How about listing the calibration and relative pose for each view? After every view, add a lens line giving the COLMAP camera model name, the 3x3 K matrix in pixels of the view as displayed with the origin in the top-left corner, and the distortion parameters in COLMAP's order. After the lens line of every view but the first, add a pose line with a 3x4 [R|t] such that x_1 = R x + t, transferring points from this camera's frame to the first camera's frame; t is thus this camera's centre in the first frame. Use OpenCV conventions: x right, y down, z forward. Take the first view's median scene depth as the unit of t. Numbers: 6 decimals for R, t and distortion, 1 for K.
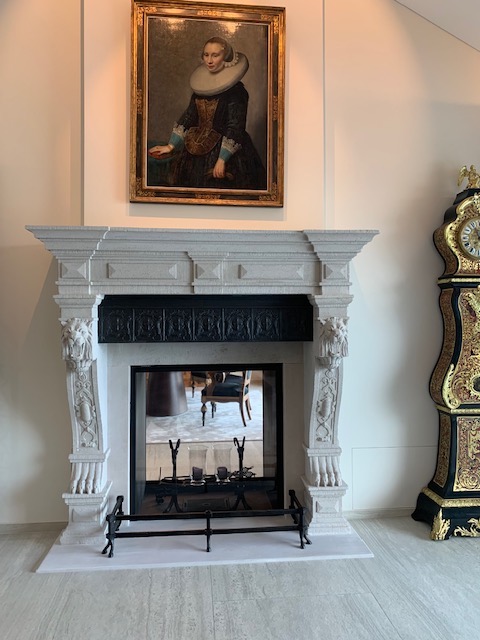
lens RADIAL K [[489.5, 0, 243.0], [0, 489.5, 322.0], [0, 0, 1]] dist [0.005167, -0.011550]
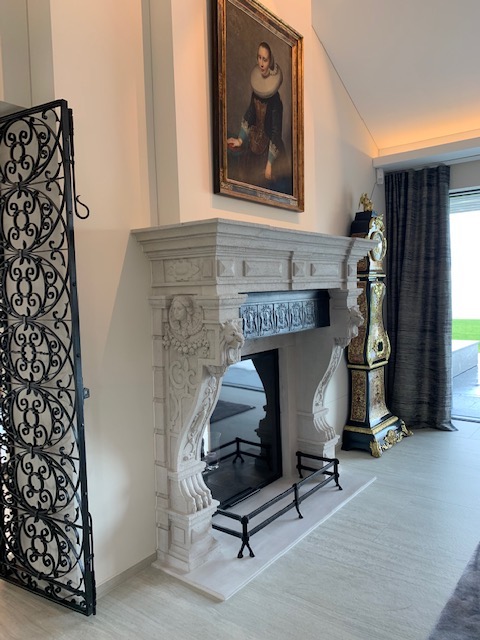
lens RADIAL K [[489.5, 0, 236.5], [0, 489.5, 317.0], [0, 0, 1]] dist [0.005167, -0.011550]
pose [[0.686338, -0.060237, 0.724784, -0.901793], [0.026587, 0.997976, 0.057765, -0.059687], [-0.726797, -0.020377, 0.686550, 0.318941]]
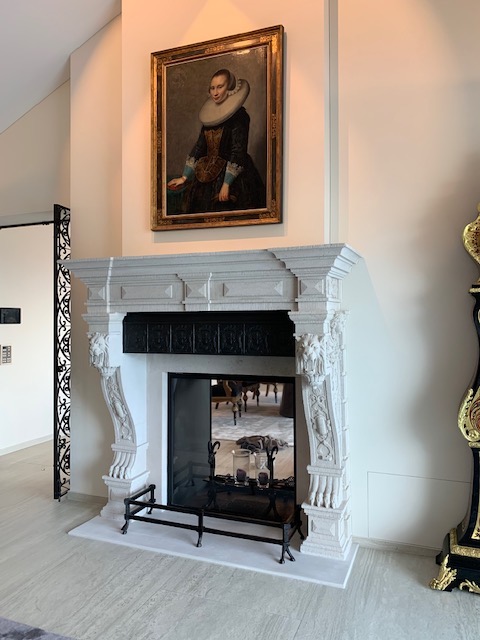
lens RADIAL K [[489.5, 0, 242.2], [0, 489.5, 321.9], [0, 0, 1]] dist [0.005167, -0.011550]
pose [[0.894549, 0.001928, -0.446965, 0.472486], [-0.000437, 0.999994, 0.003437, -0.034917], [0.446969, -0.002879, 0.894545, 0.062615]]
